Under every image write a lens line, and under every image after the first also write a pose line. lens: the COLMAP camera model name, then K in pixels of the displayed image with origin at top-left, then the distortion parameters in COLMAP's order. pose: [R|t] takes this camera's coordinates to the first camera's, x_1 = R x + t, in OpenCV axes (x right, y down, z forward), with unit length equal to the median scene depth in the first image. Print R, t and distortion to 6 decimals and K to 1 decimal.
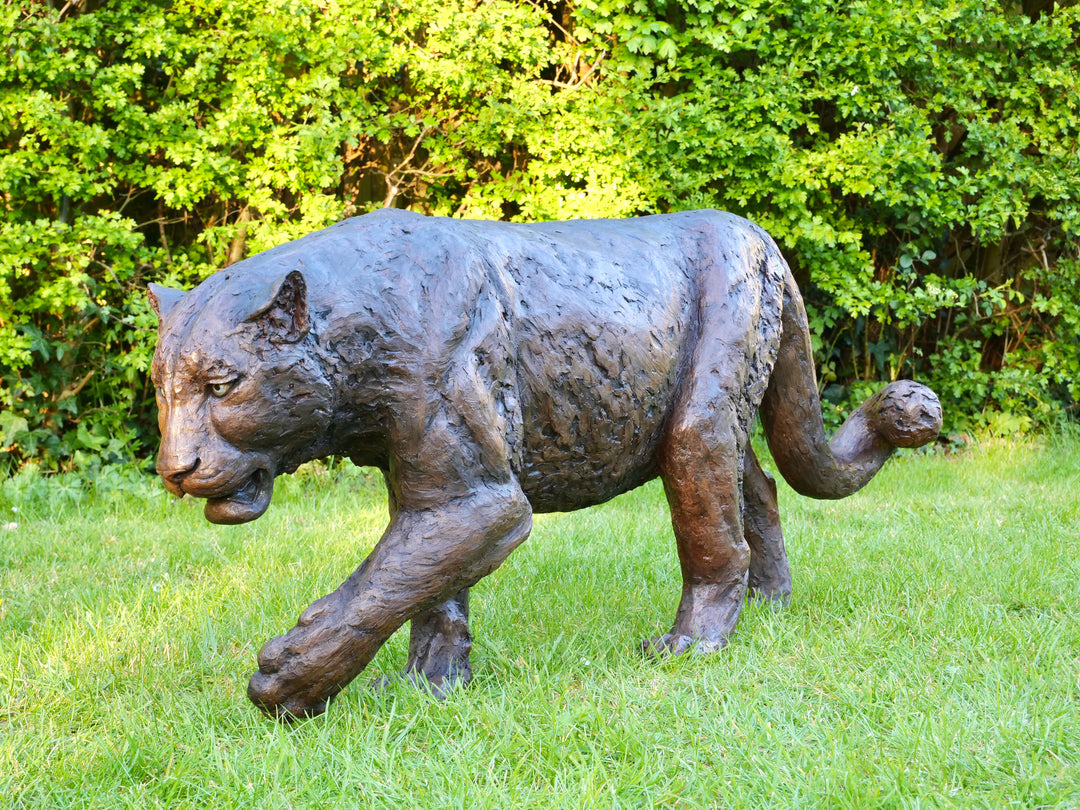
lens RADIAL K [[2555.1, 0, 571.1], [0, 2555.1, 424.0], [0, 0, 1]] dist [0.019016, 0.000000]
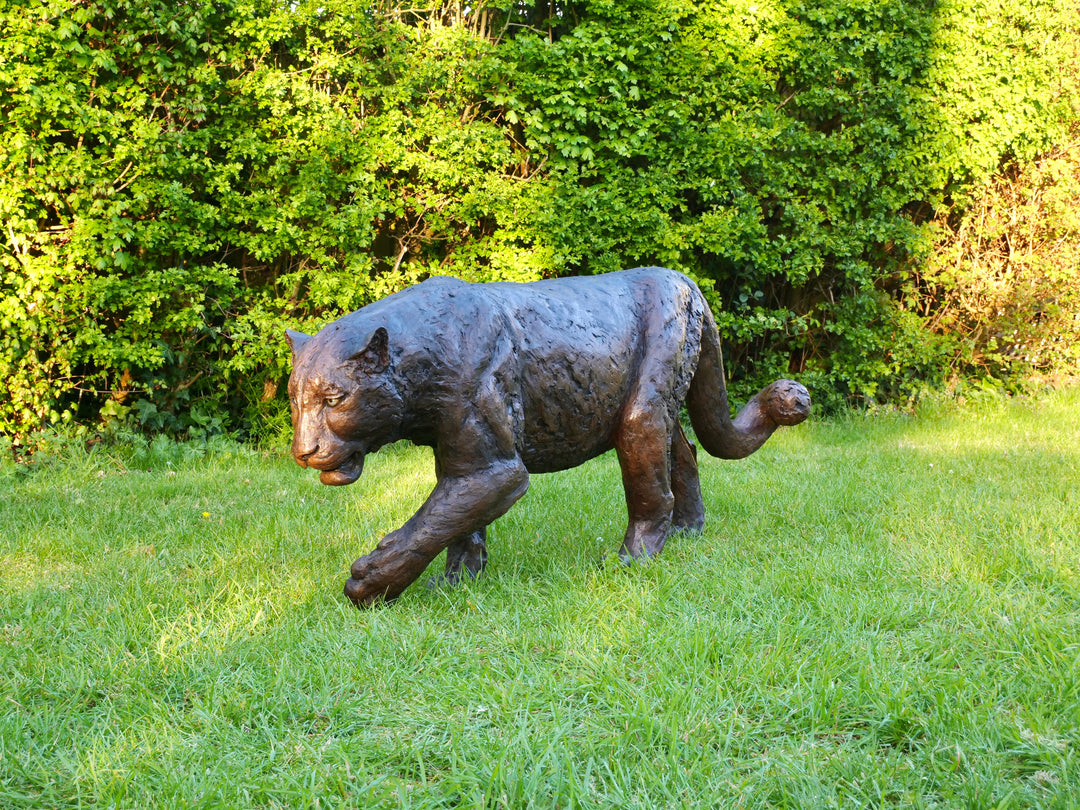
lens RADIAL K [[2042.5, 0, 571.8], [0, 2042.5, 418.2], [0, 0, 1]] dist [0.025736, 0.000000]
pose [[0.996292, -0.001594, 0.086027, -0.073694], [0.001675, 0.999998, -0.000871, 0.007245], [-0.086025, 0.001012, 0.996292, -0.179214]]
